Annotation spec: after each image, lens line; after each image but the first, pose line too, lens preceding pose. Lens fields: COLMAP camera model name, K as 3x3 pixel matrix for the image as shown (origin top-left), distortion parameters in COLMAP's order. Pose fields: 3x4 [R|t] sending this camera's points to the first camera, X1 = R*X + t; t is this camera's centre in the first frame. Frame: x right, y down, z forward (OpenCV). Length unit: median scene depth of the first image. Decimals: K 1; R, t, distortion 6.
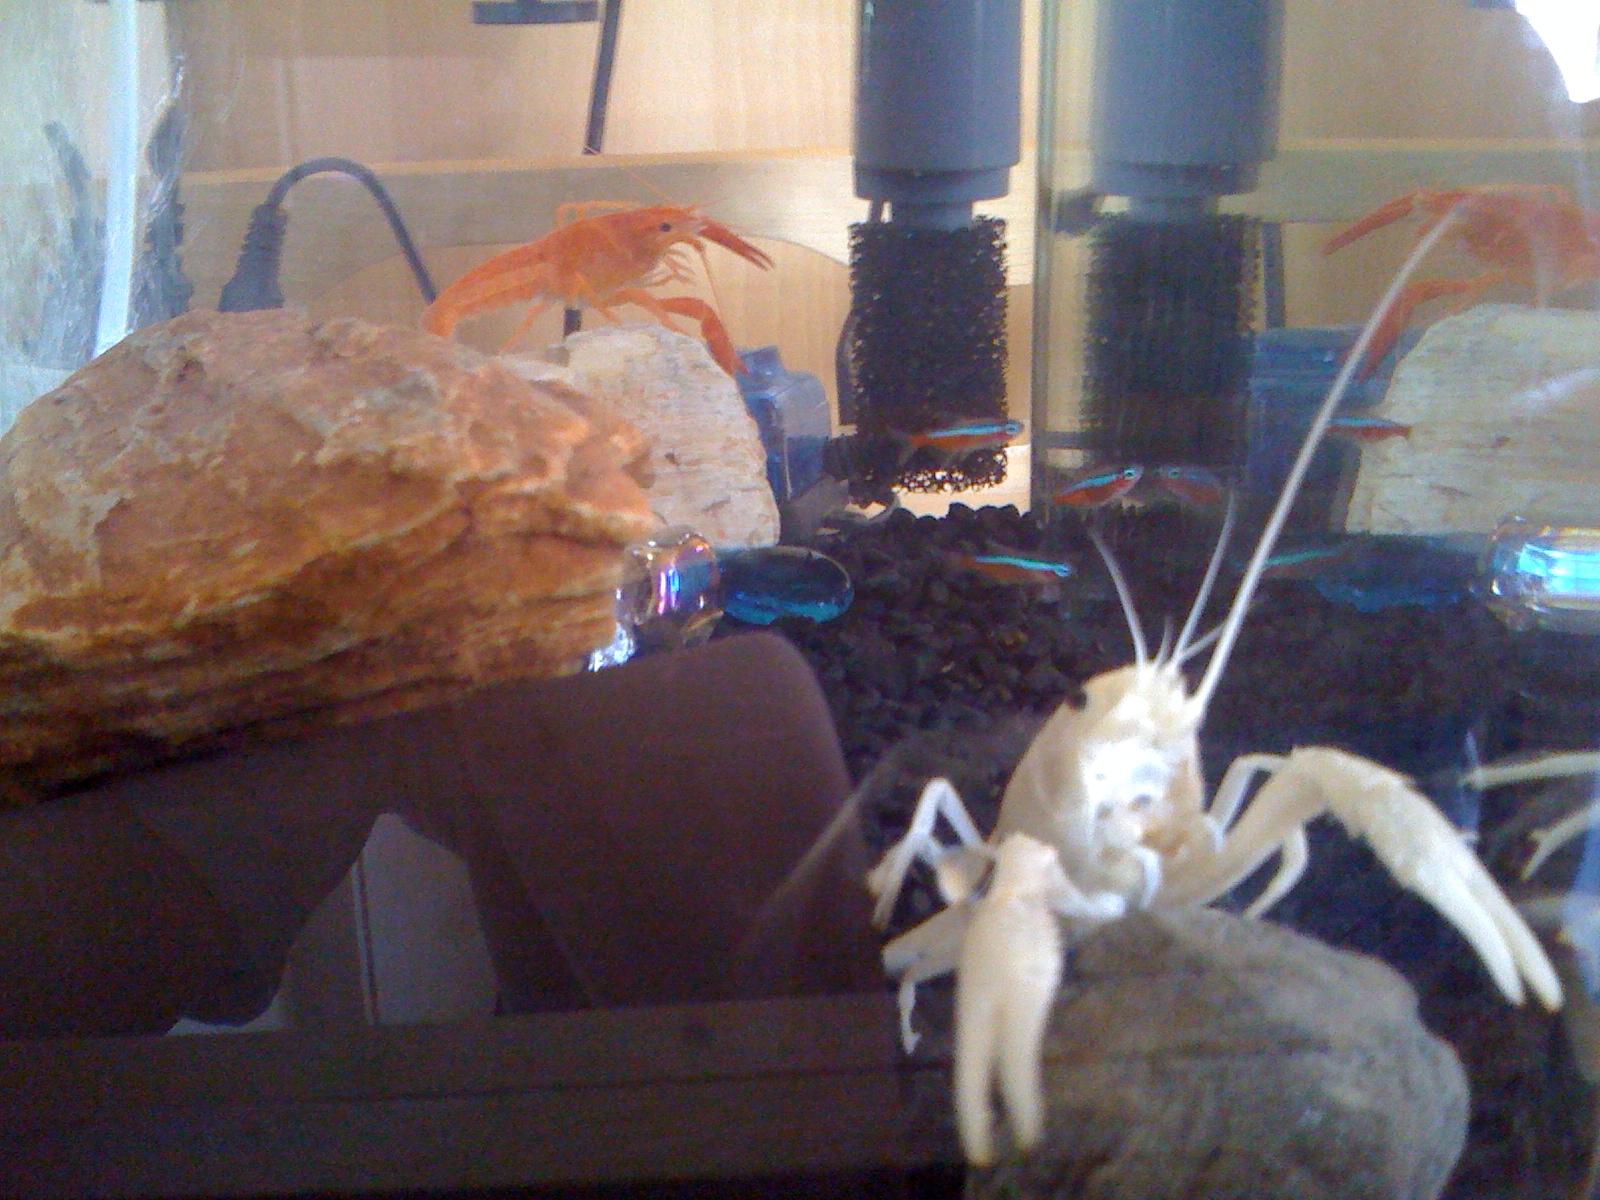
lens RADIAL K [[1796.6, 0, 800.0], [0, 1796.6, 600.0], [0, 0, 1]] dist [0.174410, -0.673233]
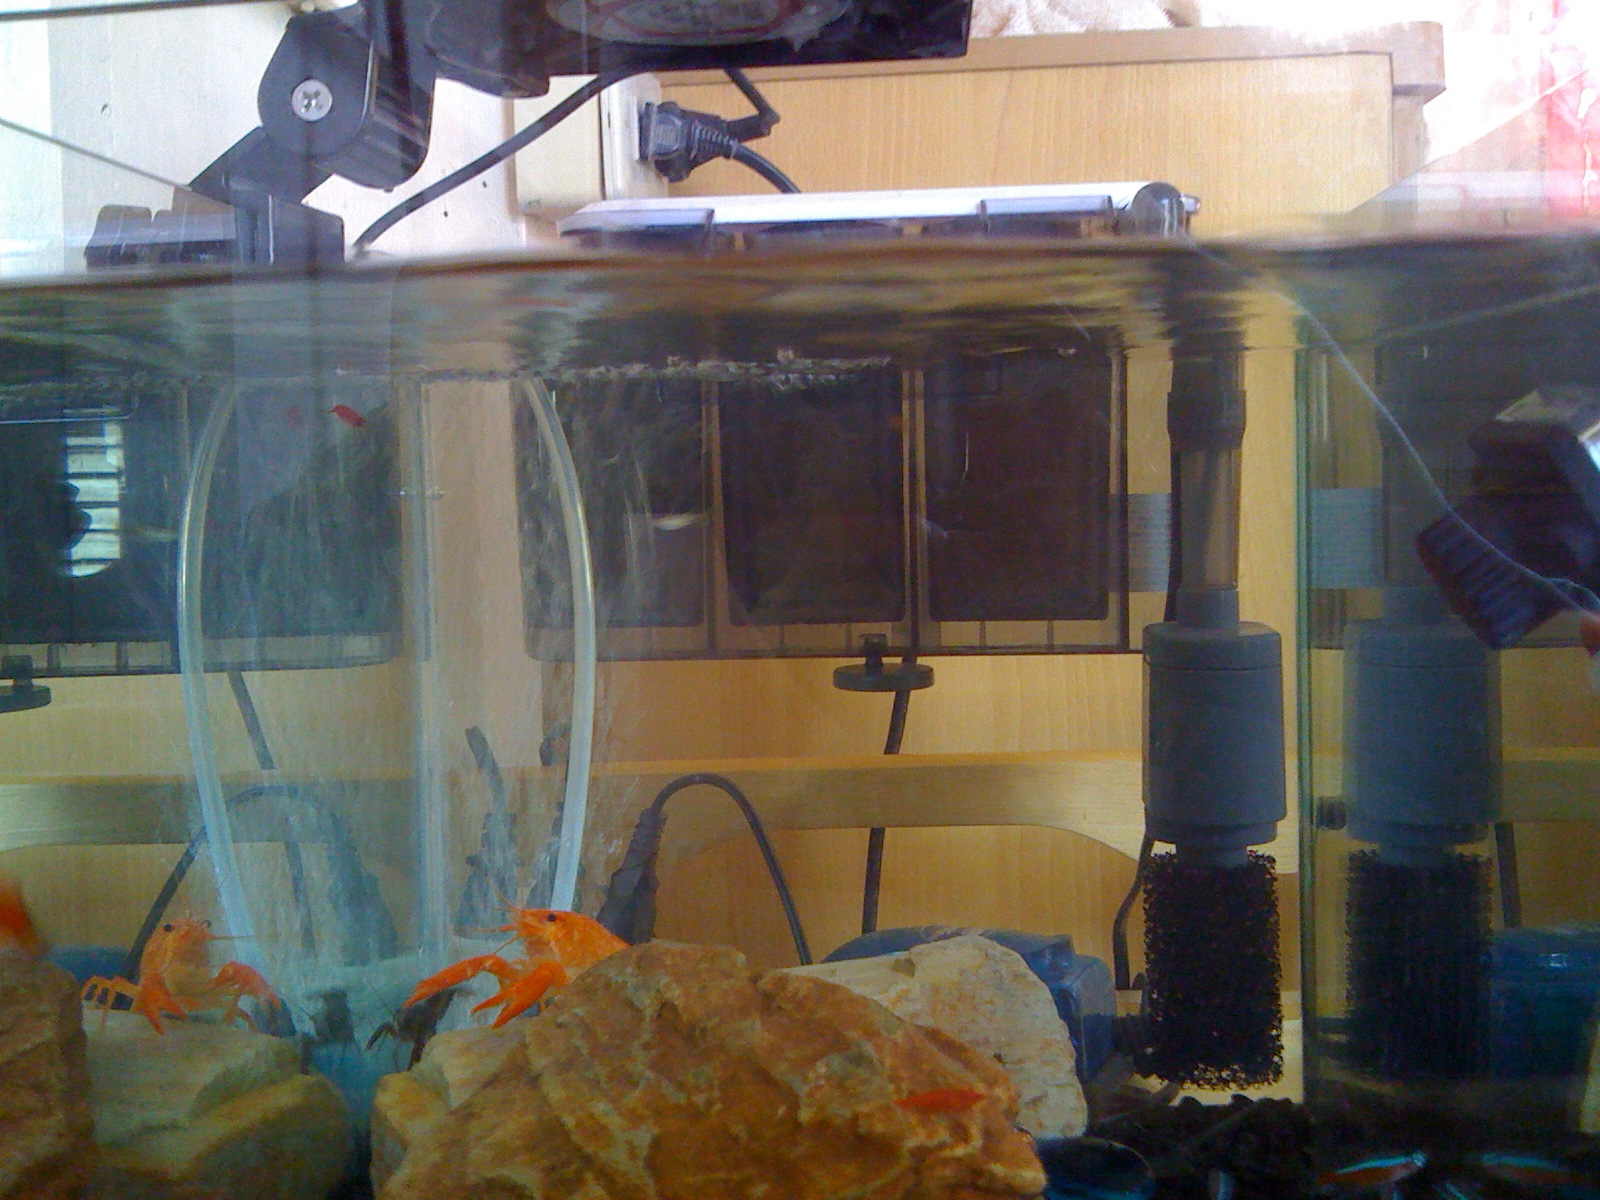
lens RADIAL K [[1715.8, 0, 775.6], [0, 1715.8, 556.5], [0, 0, 1]] dist [0.003152, -0.300162]
pose [[0.988492, -0.000596, -0.151269, -0.065702], [-0.045070, 0.953415, -0.298277, -0.072579], [0.144400, 0.301662, 0.942416, -0.274463]]
